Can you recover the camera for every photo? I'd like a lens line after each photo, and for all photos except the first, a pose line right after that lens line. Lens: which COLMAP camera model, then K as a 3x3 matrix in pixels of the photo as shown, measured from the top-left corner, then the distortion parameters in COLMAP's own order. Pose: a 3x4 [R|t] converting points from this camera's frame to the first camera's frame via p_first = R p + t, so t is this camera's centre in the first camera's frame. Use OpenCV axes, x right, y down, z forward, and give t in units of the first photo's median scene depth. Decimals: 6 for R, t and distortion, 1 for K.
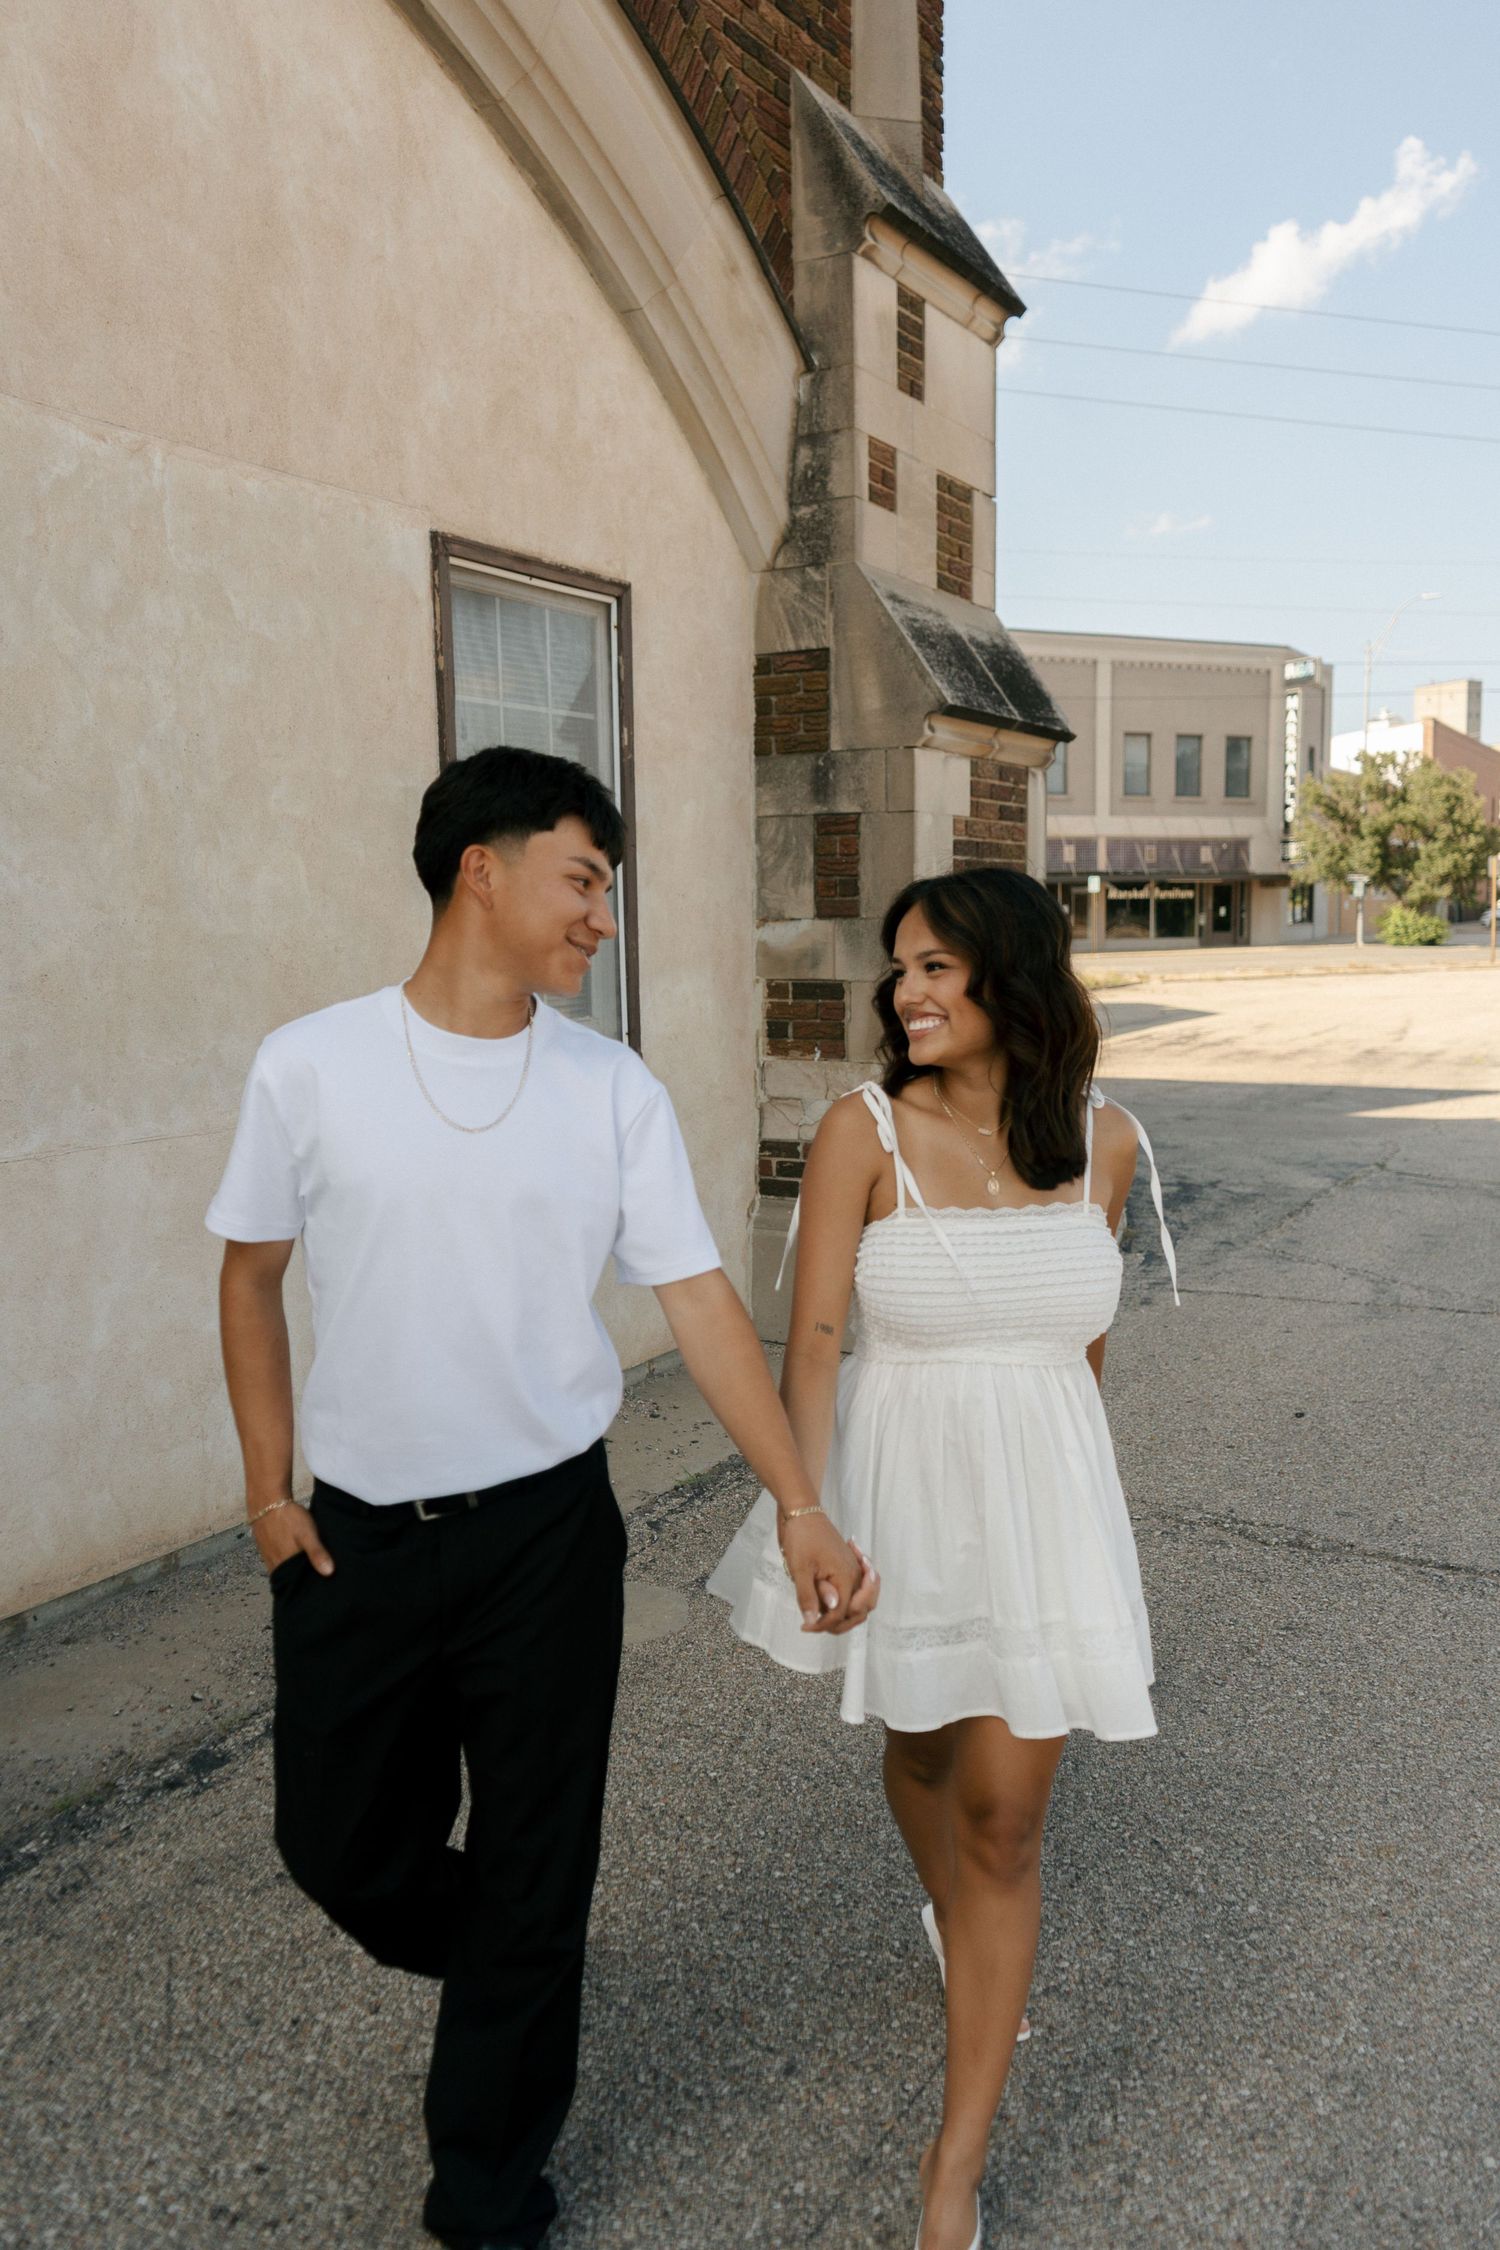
lens RADIAL K [[1784.3, 0, 742.0], [0, 1784.3, 1120.9], [0, 0, 1]] dist [-0.014889, 0.016256]
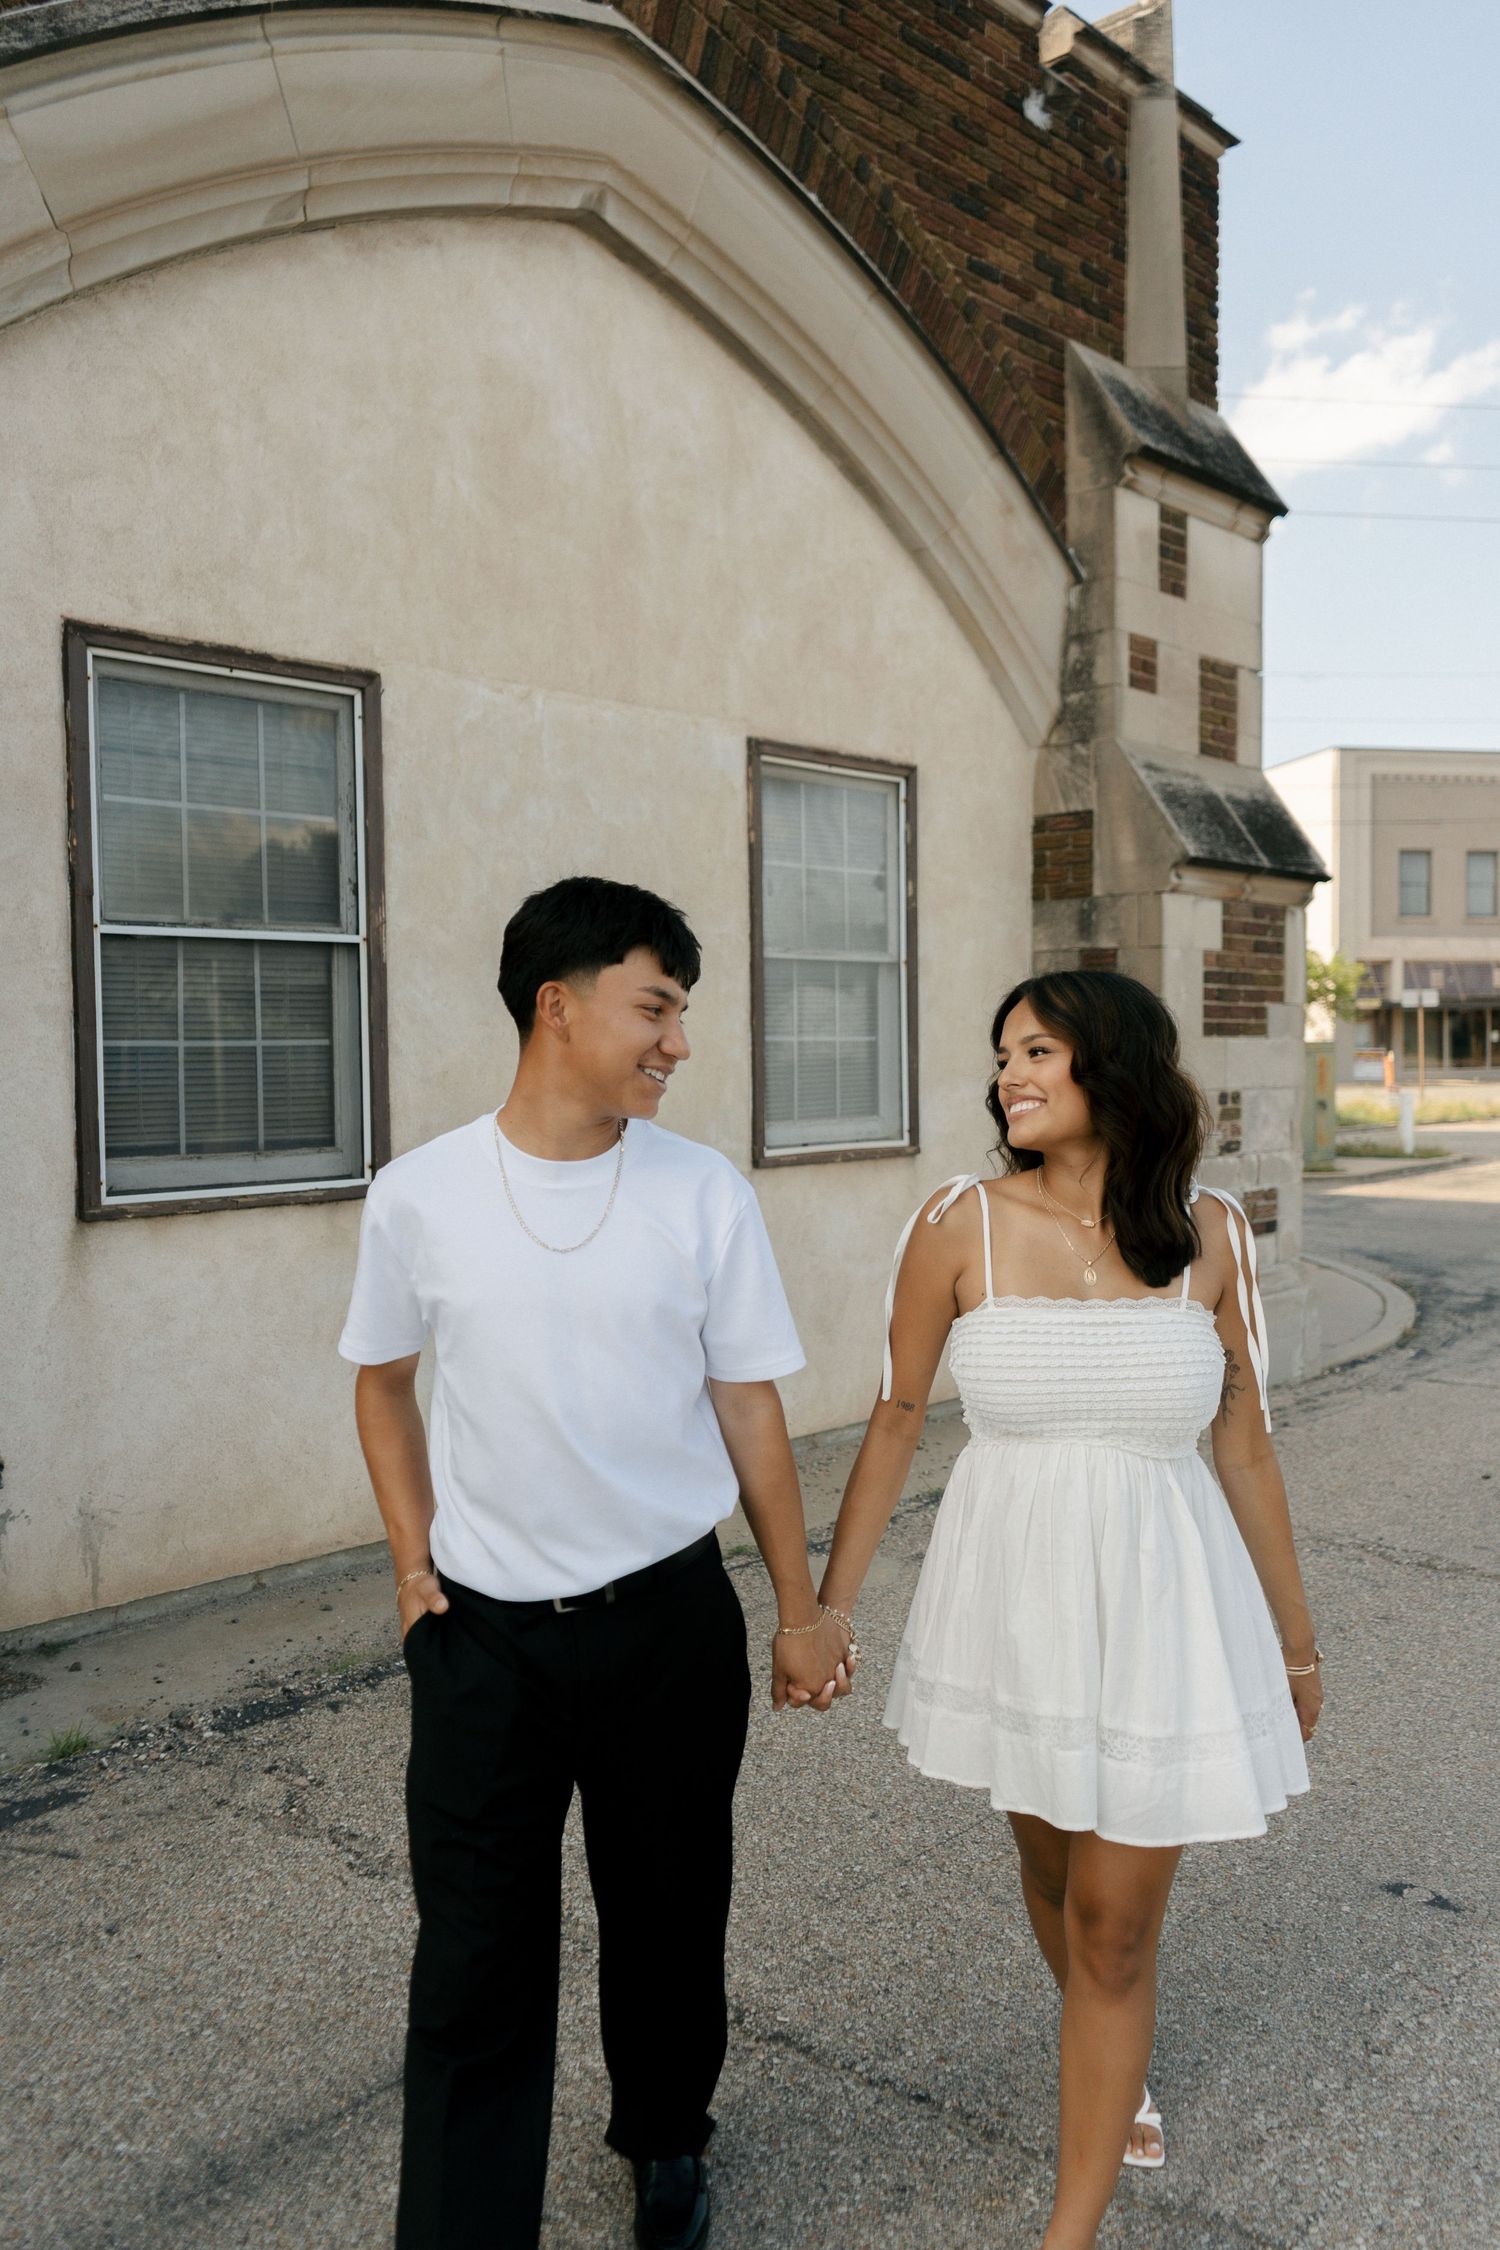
lens RADIAL K [[1784.3, 0, 740.1], [0, 1784.3, 1120.7], [0, 0, 1]] dist [-0.014889, 0.016256]
pose [[0.972744, 0.014911, -0.231402, 0.110709], [-0.030989, 0.997338, -0.066002, 0.029155], [0.229802, 0.071374, 0.970617, -0.212513]]
